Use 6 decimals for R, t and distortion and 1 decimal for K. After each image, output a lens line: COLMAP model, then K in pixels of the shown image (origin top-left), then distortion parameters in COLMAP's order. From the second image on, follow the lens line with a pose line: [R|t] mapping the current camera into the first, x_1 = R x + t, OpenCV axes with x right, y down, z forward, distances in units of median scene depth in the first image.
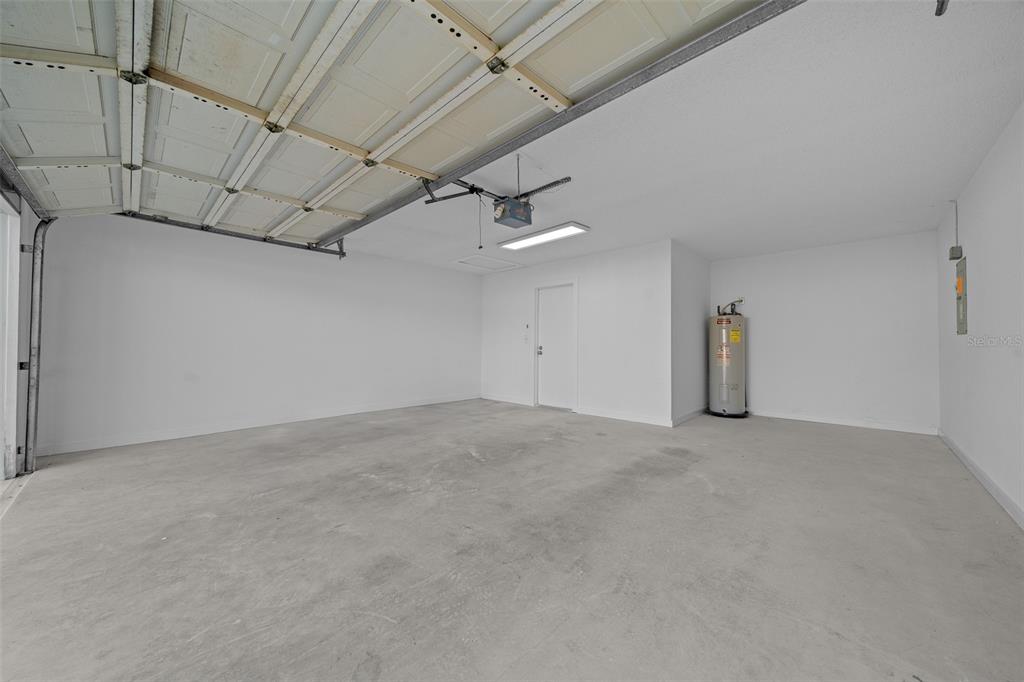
lens RADIAL K [[359.2, 0, 516.8], [0, 359.2, 342.8], [0, 0, 1]] dist [-0.000294, 0.000001]
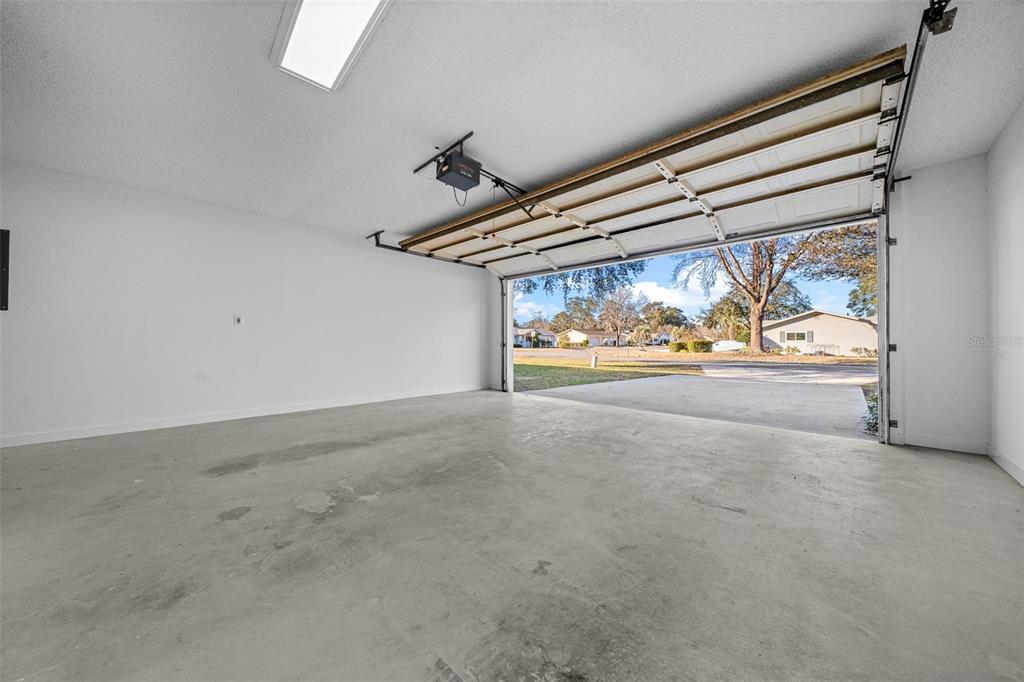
lens RADIAL K [[340.3, 0, 508.8], [0, 340.3, 339.3], [0, 0, 1]] dist [0.000018, 0.000001]
pose [[-0.999590, -0.004314, 0.028292, -0.158336], [-0.004879, 0.999789, -0.019959, 0.048795], [-0.028200, -0.020089, -0.999400, 1.790677]]
